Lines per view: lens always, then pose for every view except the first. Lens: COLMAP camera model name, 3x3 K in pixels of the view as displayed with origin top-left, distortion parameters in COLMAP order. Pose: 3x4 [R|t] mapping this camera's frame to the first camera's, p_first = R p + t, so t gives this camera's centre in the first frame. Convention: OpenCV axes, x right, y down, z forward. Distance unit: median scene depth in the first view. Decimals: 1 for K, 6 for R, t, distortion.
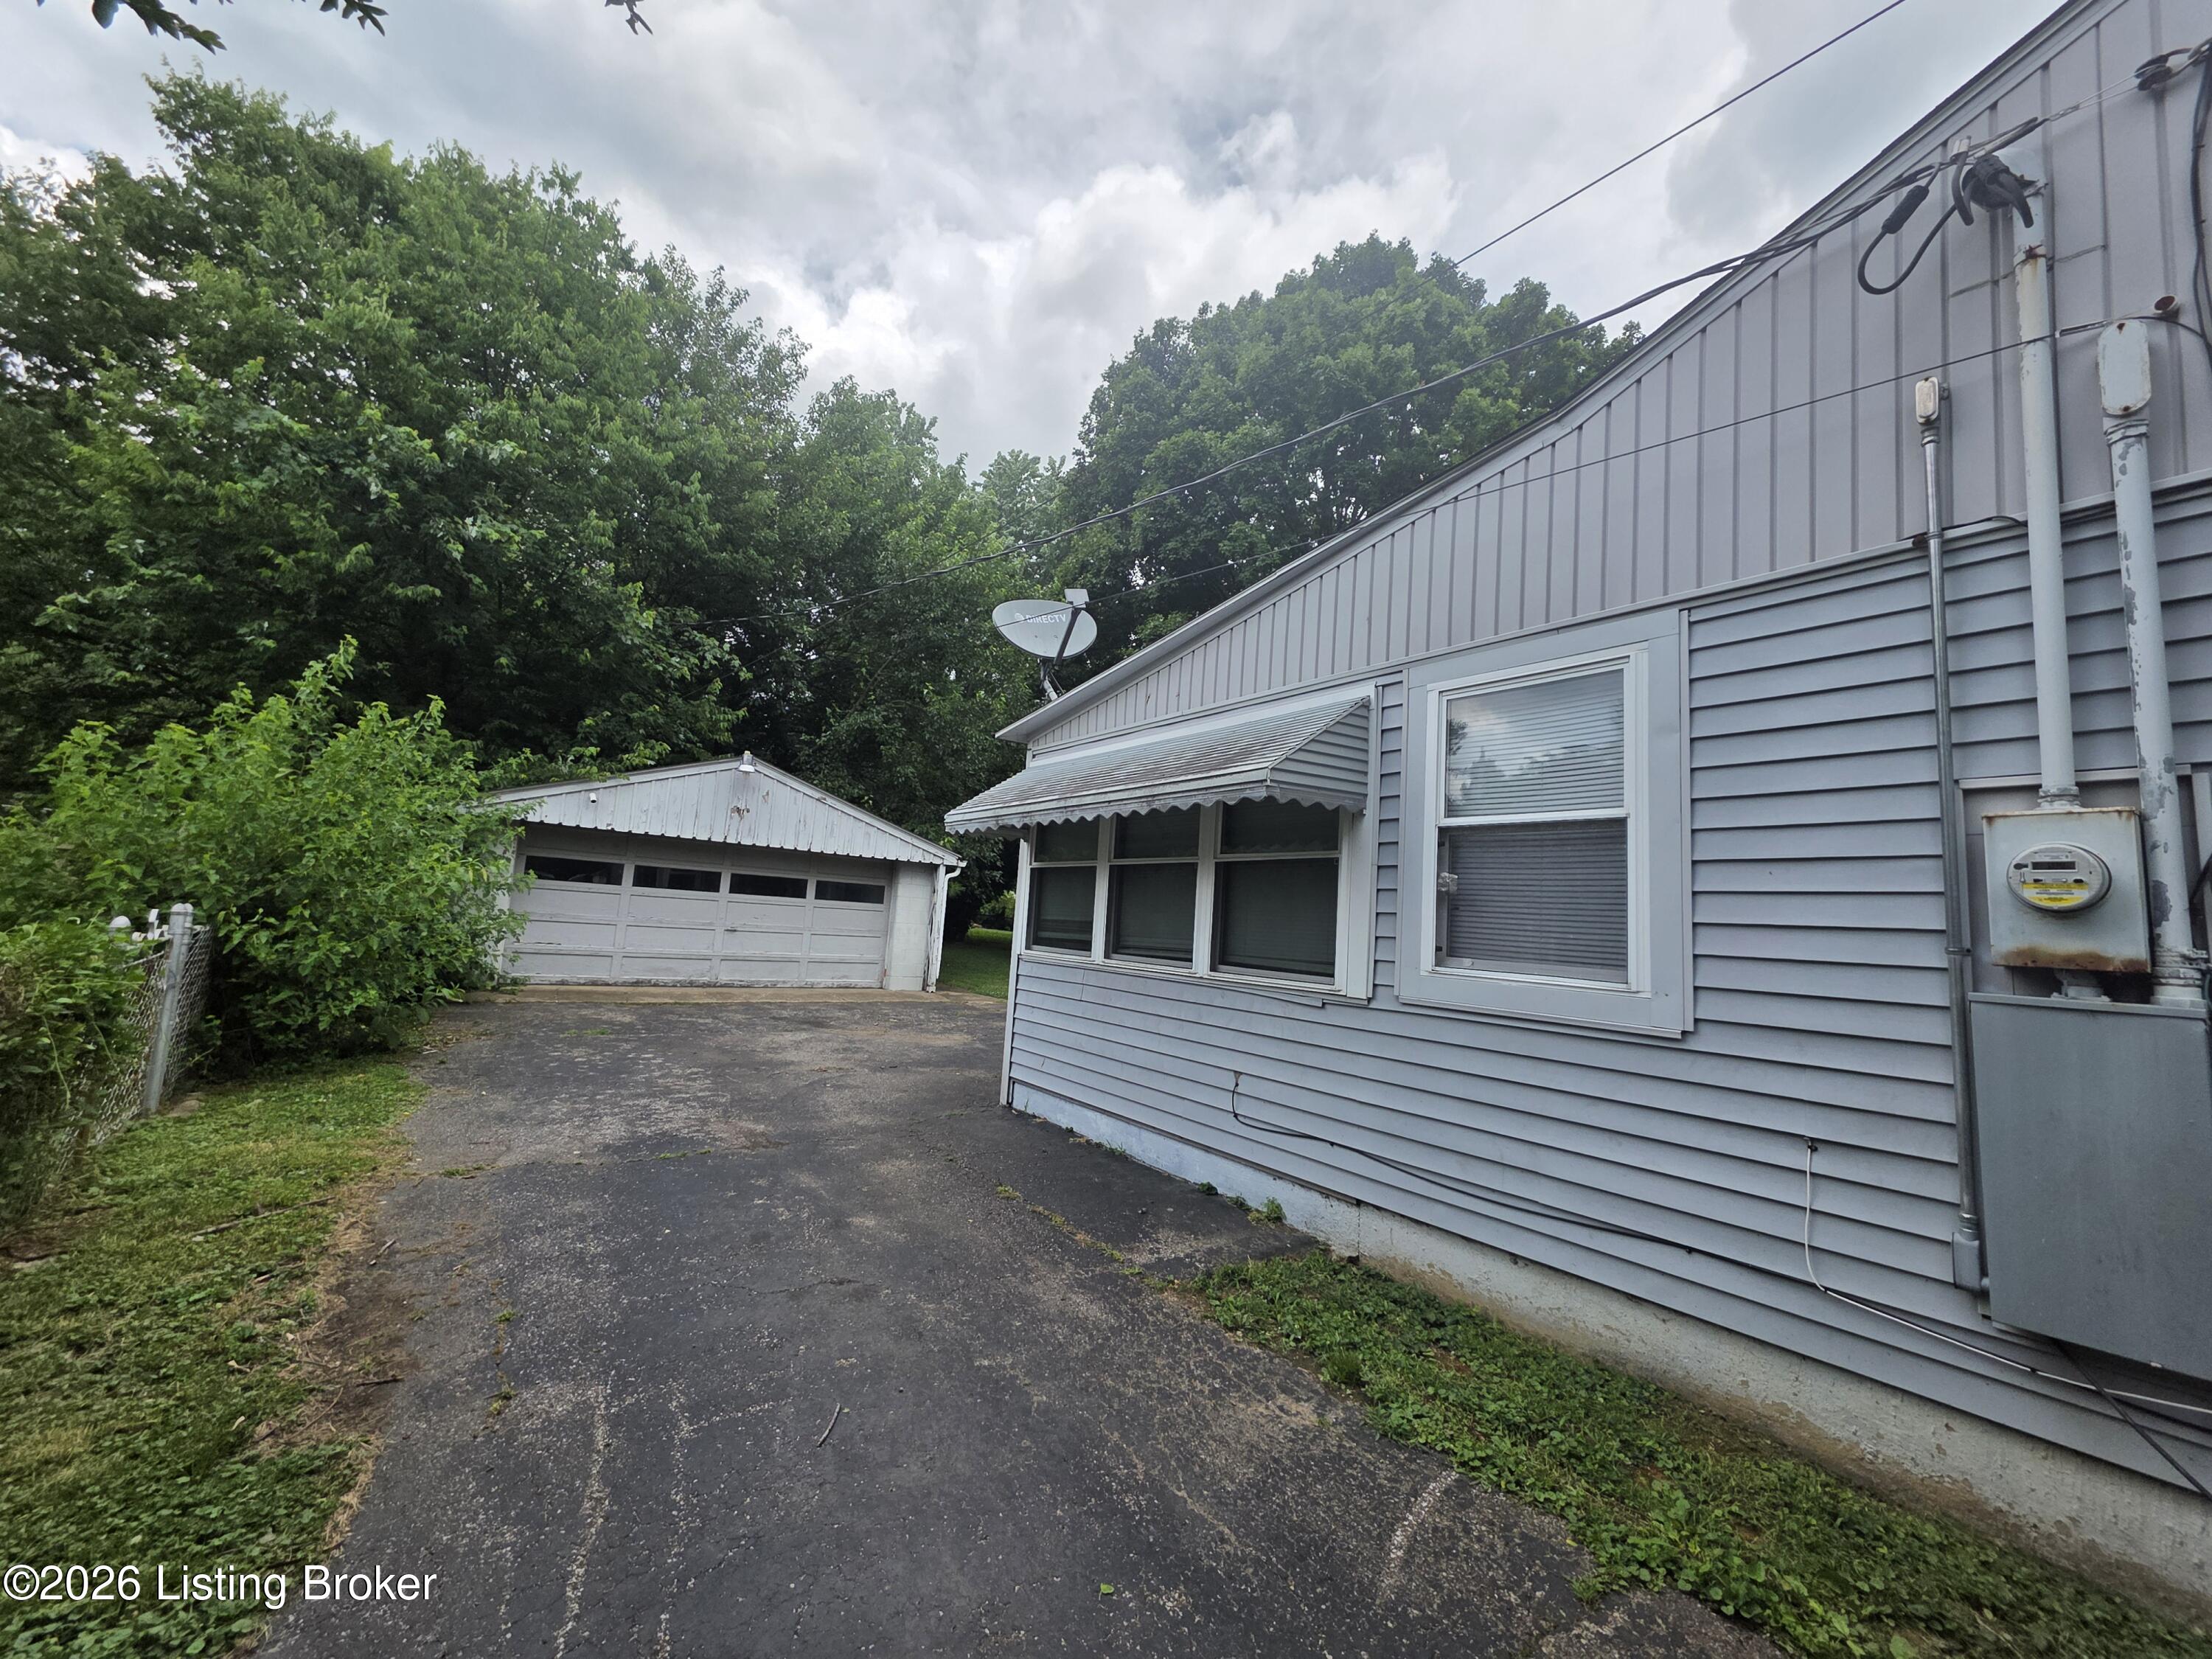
lens RADIAL K [[869.4, 0, 1106.7], [0, 869.4, 834.8], [0, 0, 1]] dist [0.001630, 0.000236]
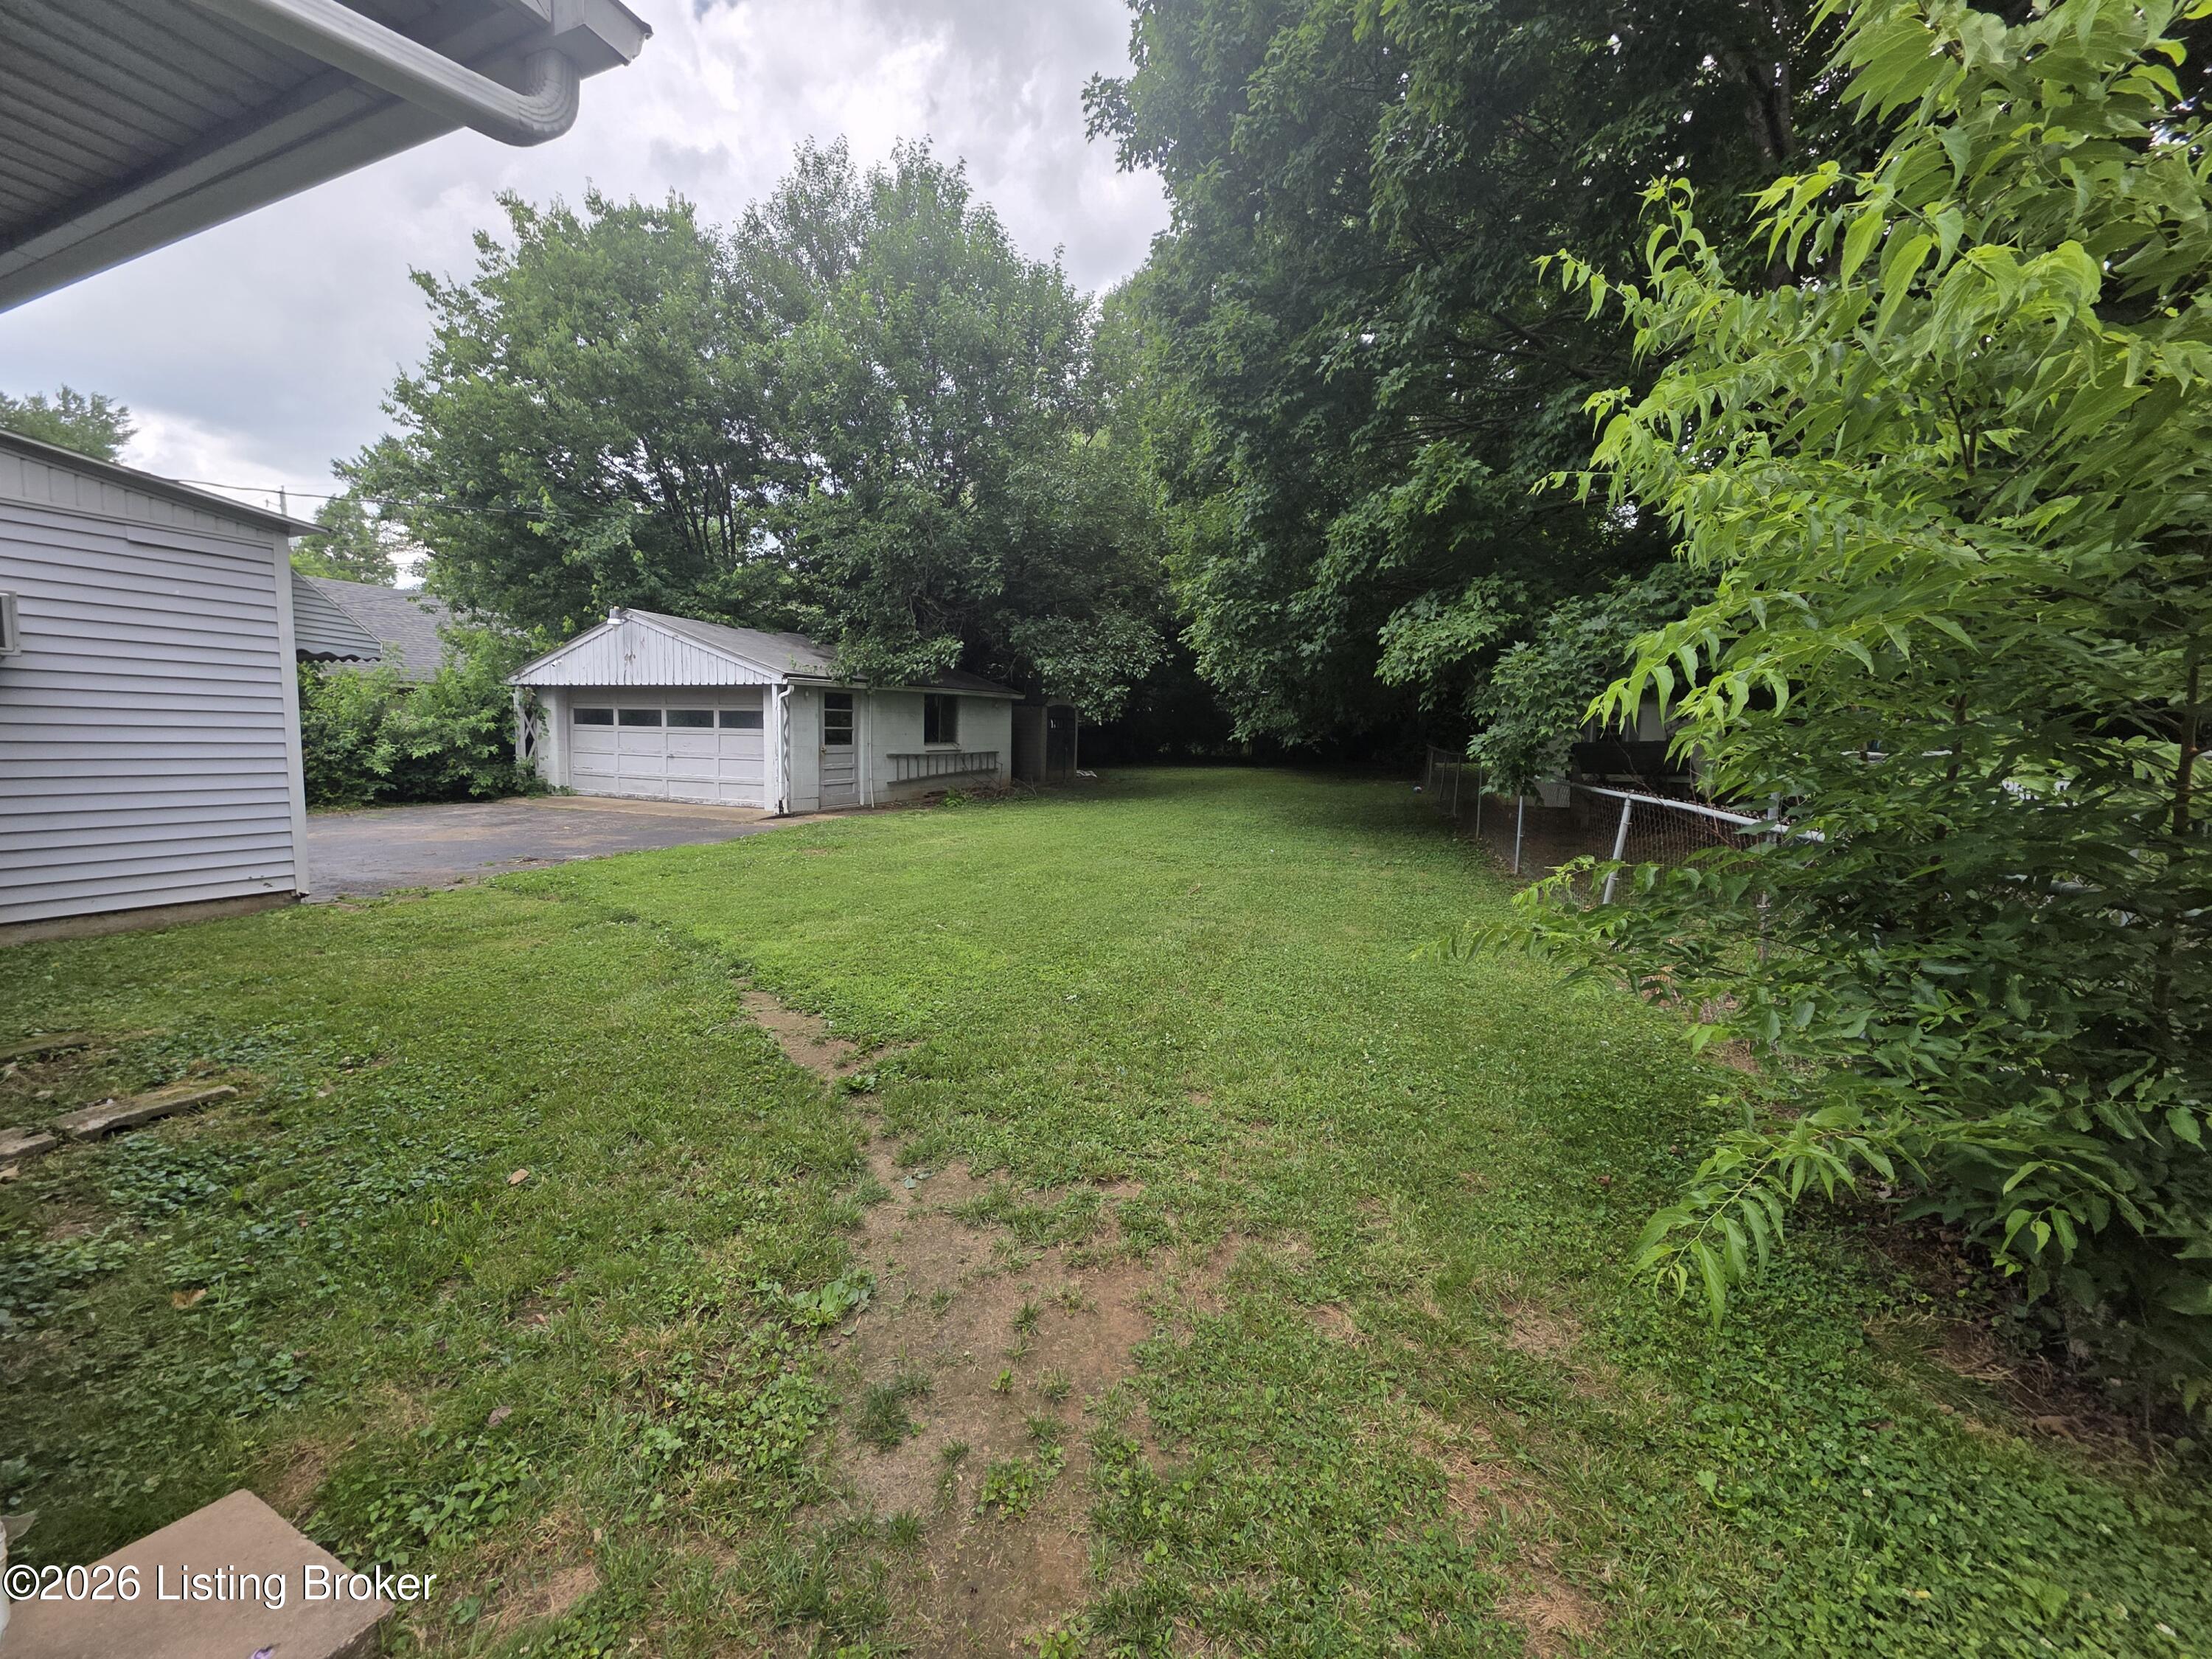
lens RADIAL K [[869.4, 0, 1104.3], [0, 869.4, 829.2], [0, 0, 1]] dist [0.001630, 0.000236]
pose [[0.493064, 0.034535, -0.869307, 0.964601], [0.098025, 0.990644, 0.094954, 0.158490], [0.864453, -0.132032, 0.485066, 0.944897]]
